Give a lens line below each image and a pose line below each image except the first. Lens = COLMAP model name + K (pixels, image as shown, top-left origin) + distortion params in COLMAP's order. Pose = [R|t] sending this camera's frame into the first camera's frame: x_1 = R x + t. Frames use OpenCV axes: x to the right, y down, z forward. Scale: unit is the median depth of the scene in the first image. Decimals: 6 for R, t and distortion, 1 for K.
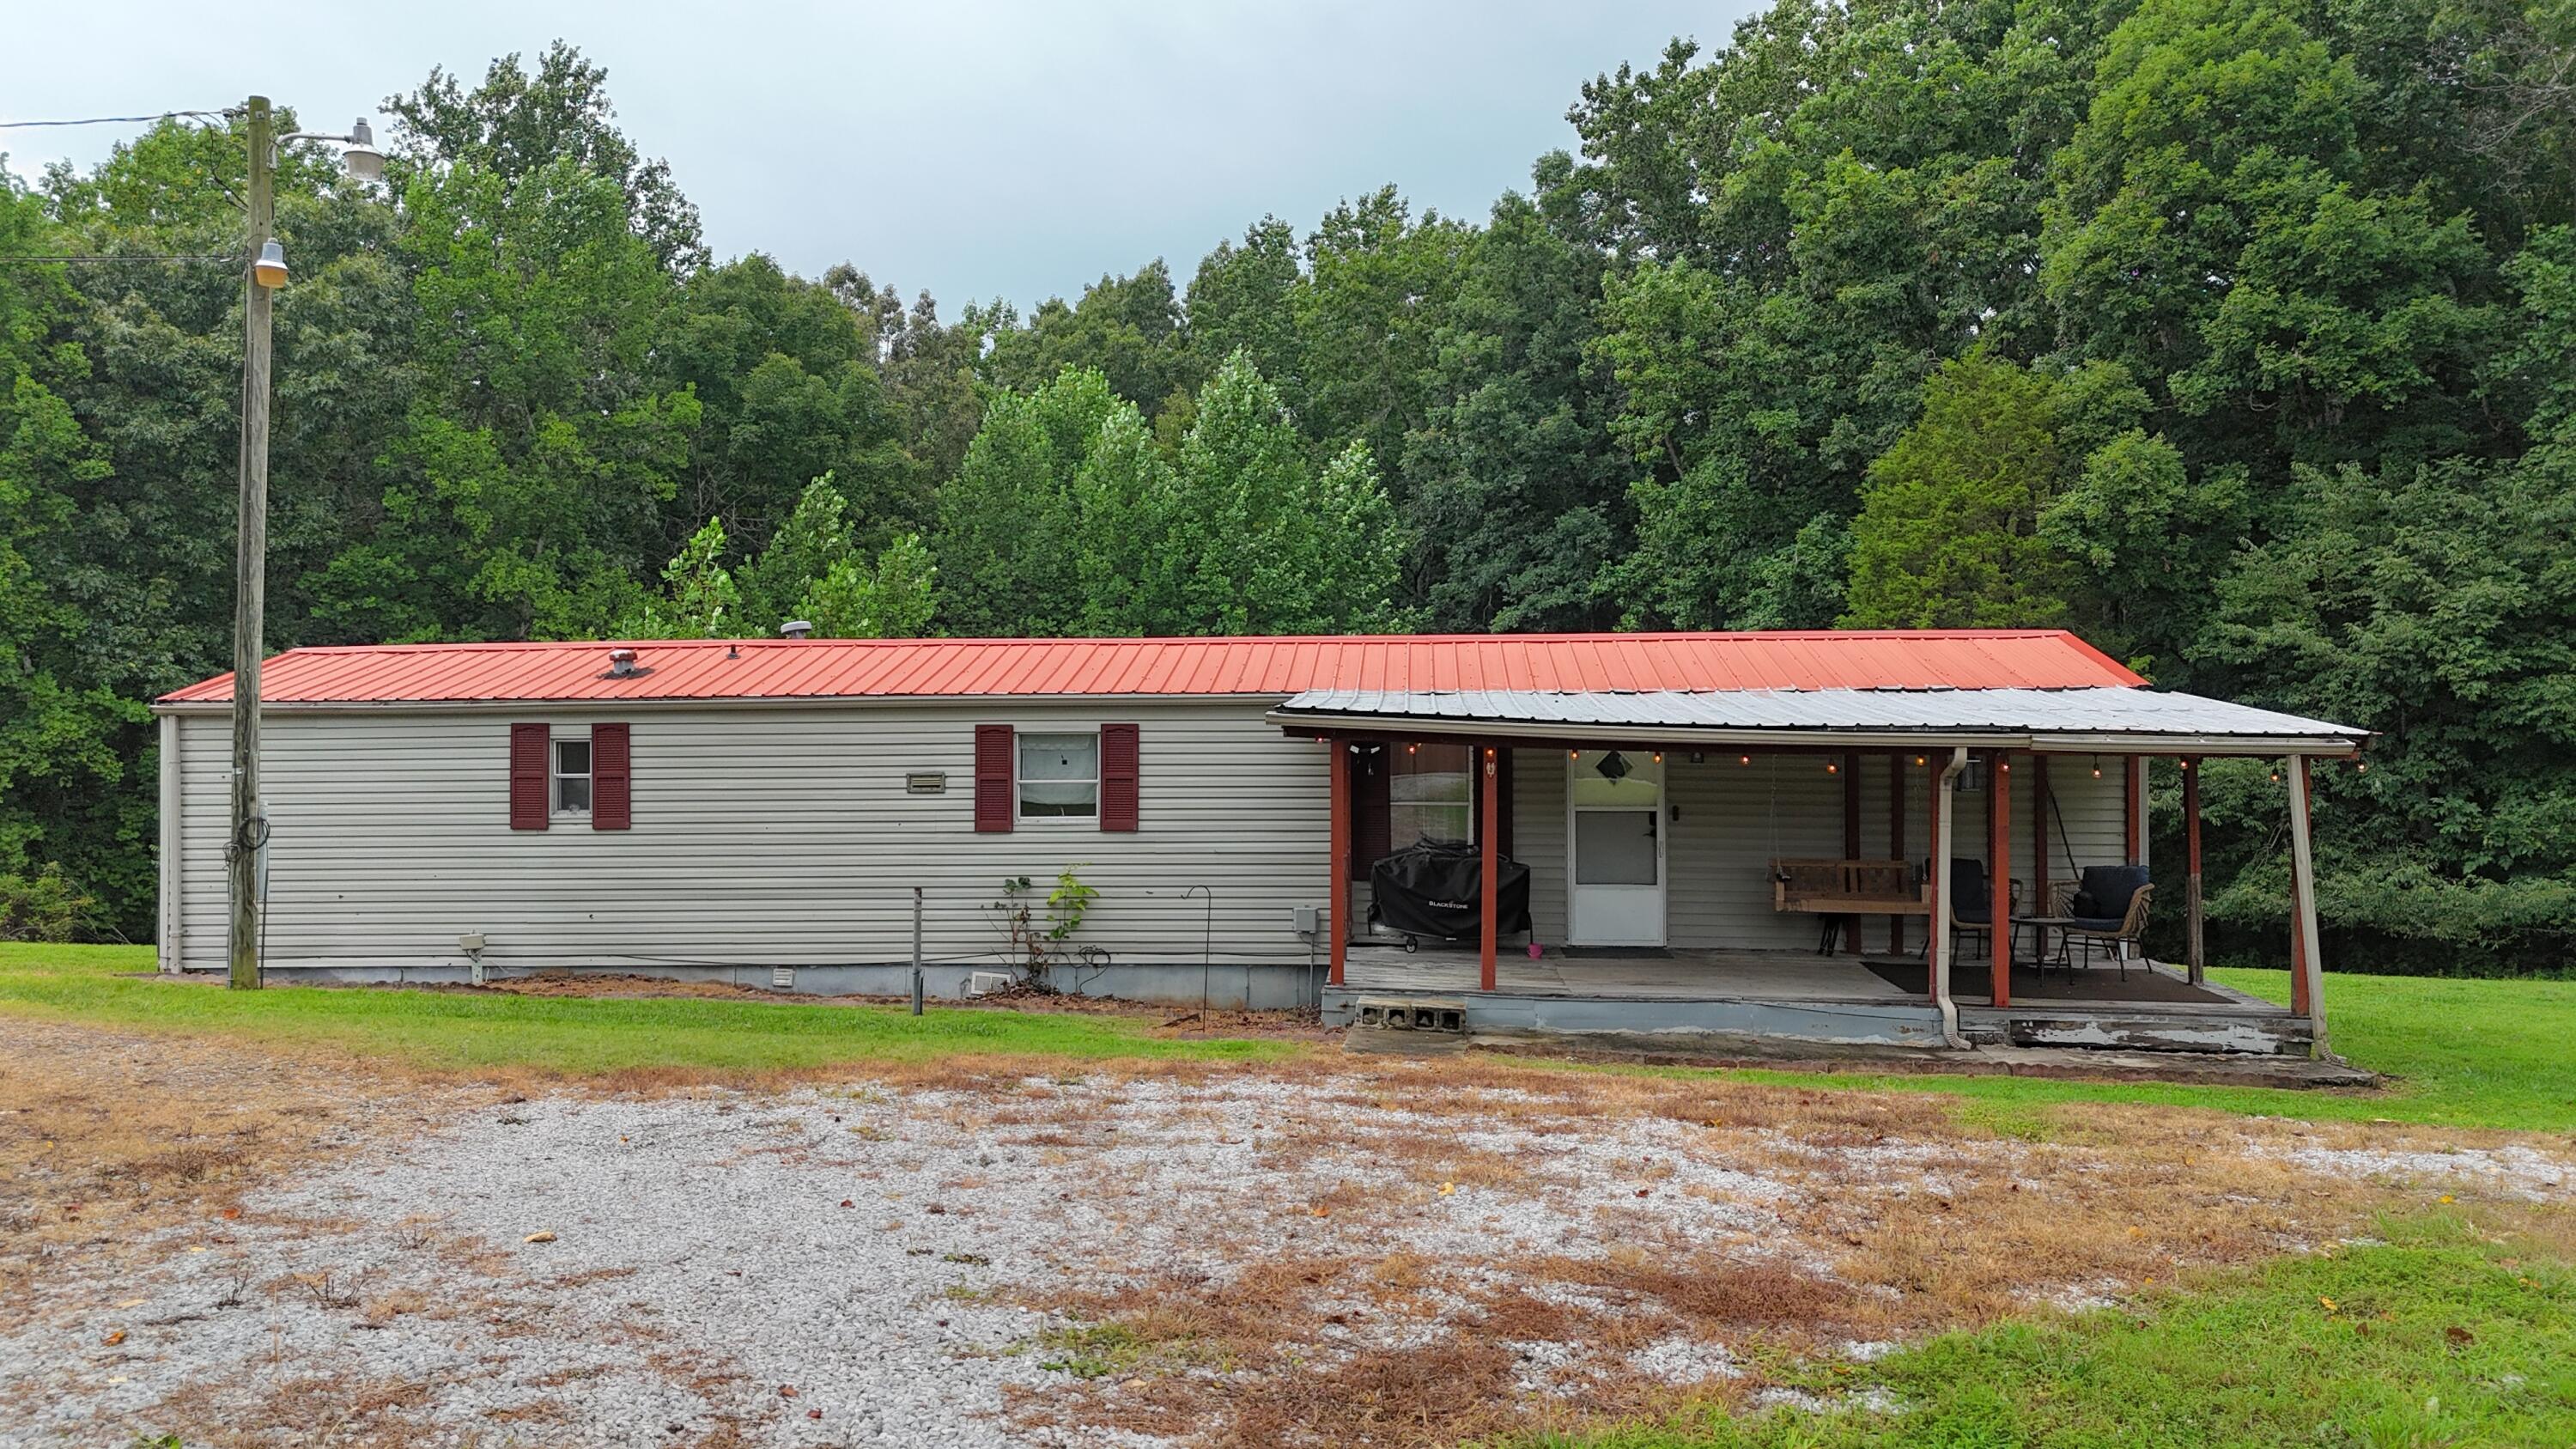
lens RADIAL K [[1912.5, 0, 1282.2], [0, 1912.5, 728.0], [0, 0, 1]] dist [0.042627, -0.008788]
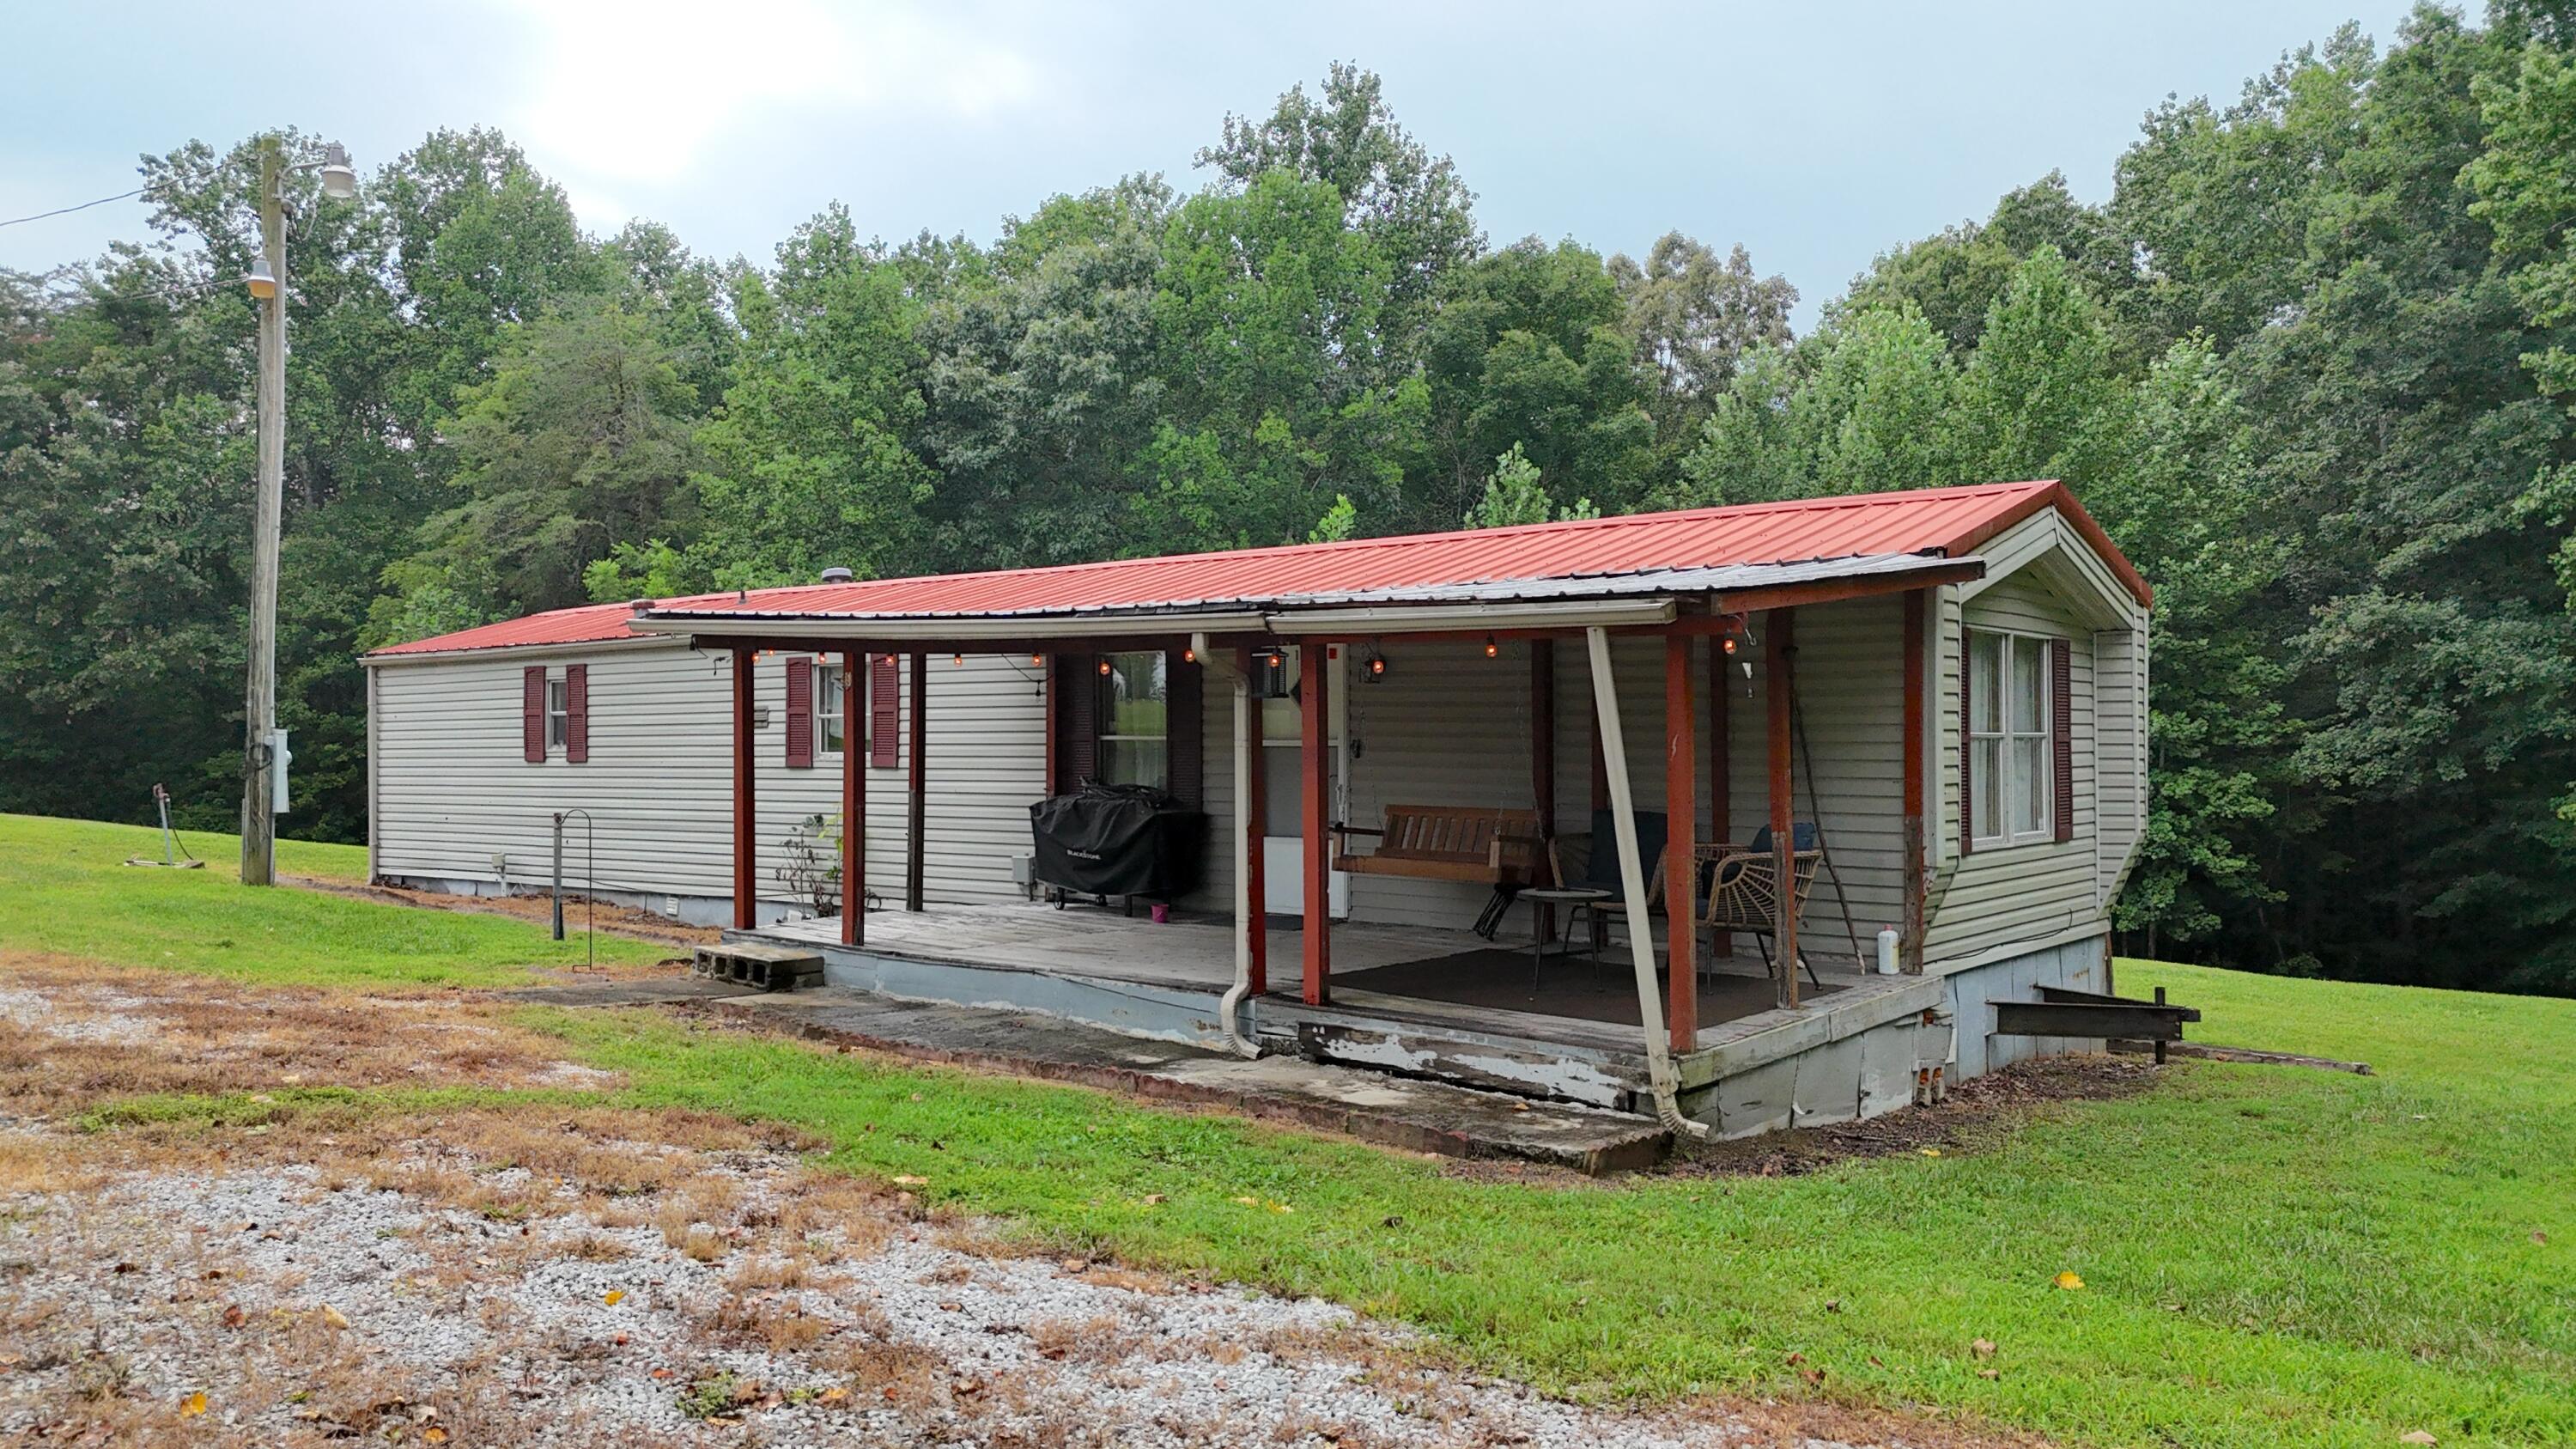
lens RADIAL K [[1912.5, 0, 1286.1], [0, 1912.5, 714.0], [0, 0, 1]] dist [0.042627, -0.008788]
pose [[0.827850, -0.006735, -0.560909, 0.589611], [0.003570, 0.999971, -0.006737, 0.034034], [0.560938, 0.003575, 0.827850, 0.324498]]
